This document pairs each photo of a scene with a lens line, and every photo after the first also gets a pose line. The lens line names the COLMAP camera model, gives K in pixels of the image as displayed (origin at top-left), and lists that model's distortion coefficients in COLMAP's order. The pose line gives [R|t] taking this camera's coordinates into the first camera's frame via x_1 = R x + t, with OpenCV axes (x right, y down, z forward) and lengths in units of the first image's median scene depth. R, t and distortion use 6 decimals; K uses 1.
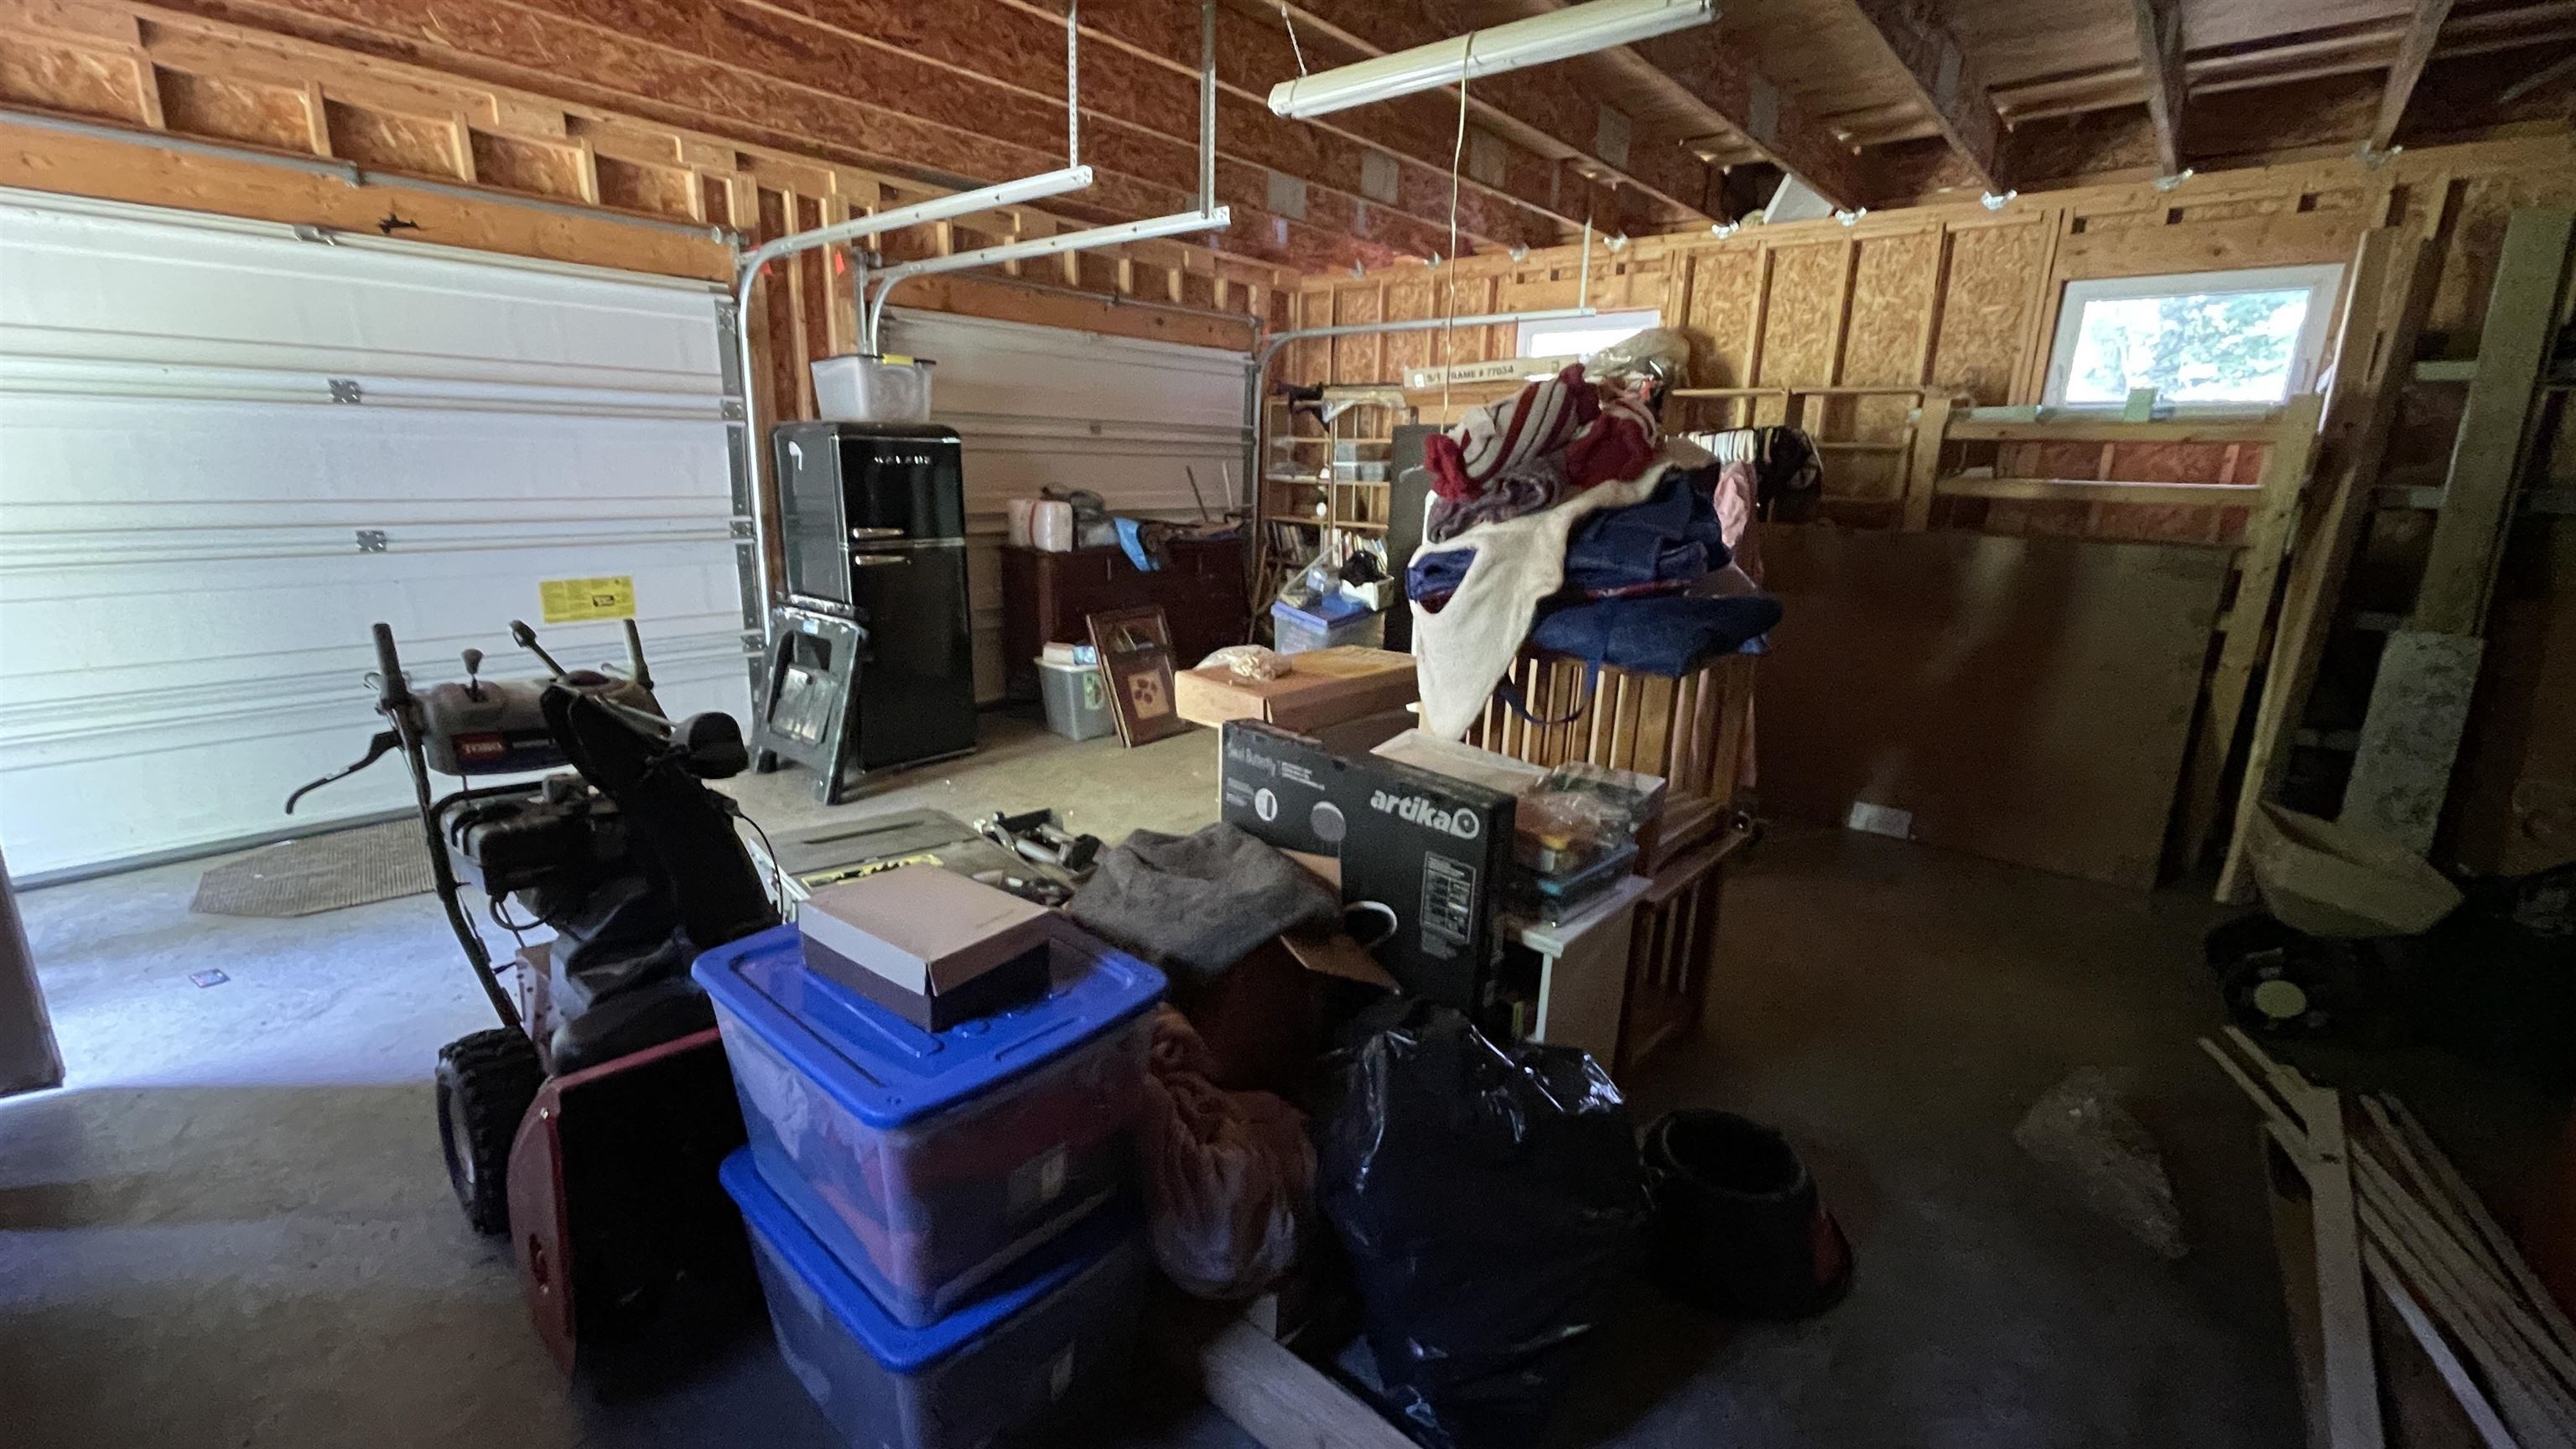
lens RADIAL K [[1051.0, 0, 1272.2], [0, 1051.0, 716.9], [0, 0, 1]] dist [-0.003849, 0.001934]
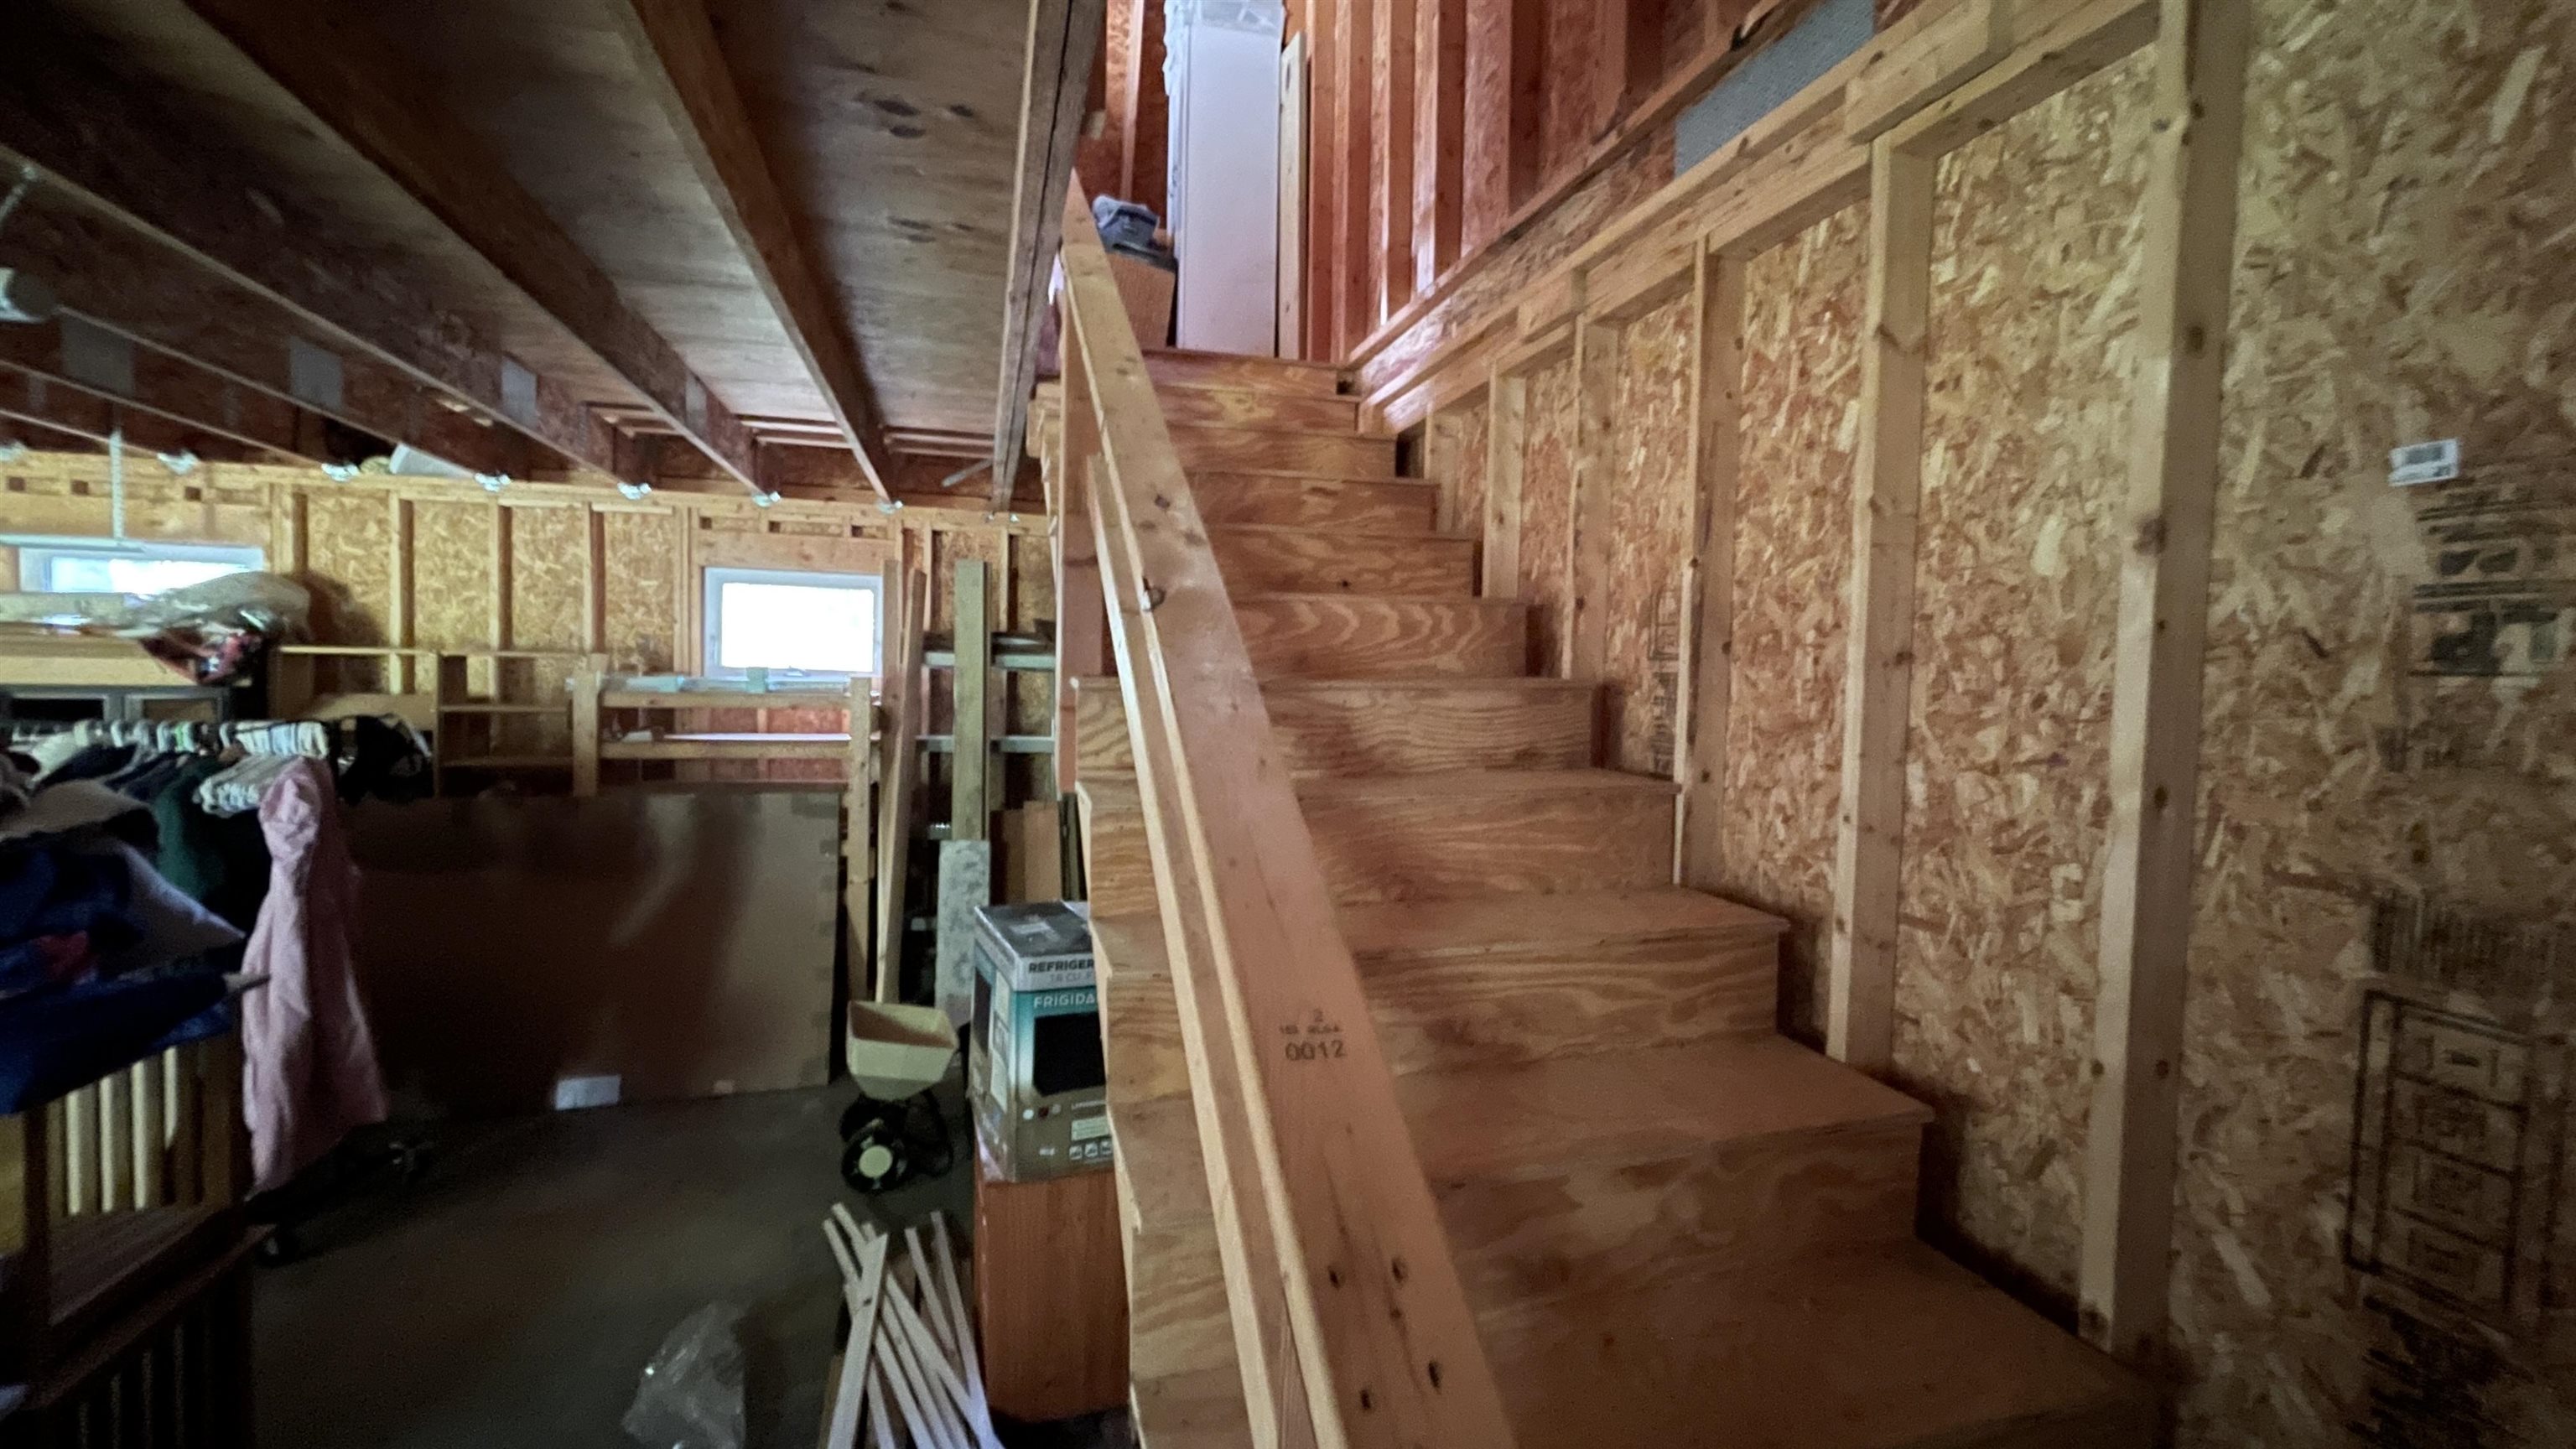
lens RADIAL K [[1051.0, 0, 1291.0], [0, 1051.0, 723.2], [0, 0, 1]] dist [-0.003849, 0.001934]
pose [[0.524631, -0.045916, 0.850091, 0.094586], [0.201126, 0.976963, -0.071356, -0.030261], [-0.827231, 0.208411, 0.521780, -0.102071]]
